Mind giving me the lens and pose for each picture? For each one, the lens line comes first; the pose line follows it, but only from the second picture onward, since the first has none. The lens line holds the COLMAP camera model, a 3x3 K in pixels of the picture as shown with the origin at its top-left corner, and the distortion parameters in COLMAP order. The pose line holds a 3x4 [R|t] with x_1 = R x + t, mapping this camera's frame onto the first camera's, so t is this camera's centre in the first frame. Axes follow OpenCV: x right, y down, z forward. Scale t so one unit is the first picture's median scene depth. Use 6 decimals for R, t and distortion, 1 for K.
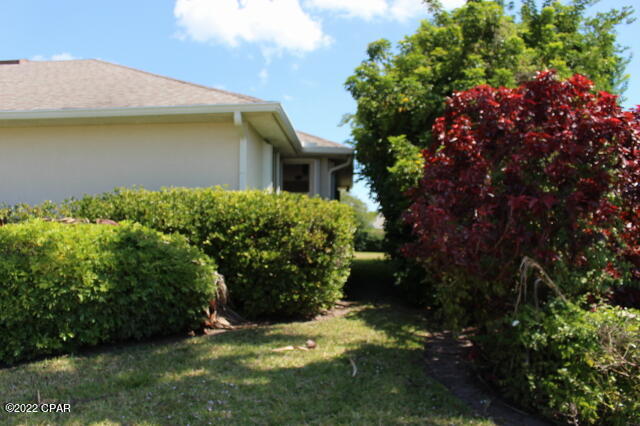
lens RADIAL K [[518.6, 0, 316.2], [0, 518.6, 214.5], [0, 0, 1]] dist [-0.169119, 0.161174]
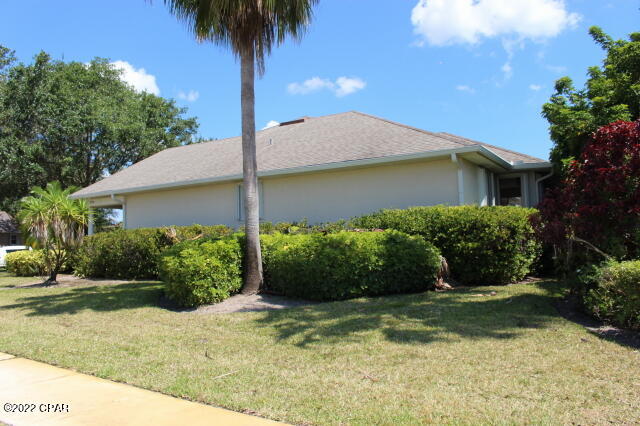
lens RADIAL K [[518.6, 0, 316.2], [0, 518.6, 214.5], [0, 0, 1]] dist [-0.169119, 0.161174]
pose [[0.883694, -0.060882, -0.464088, 0.227945], [0.057016, 0.998123, -0.022374, -0.011152], [0.464579, -0.006689, 0.885507, -0.675099]]
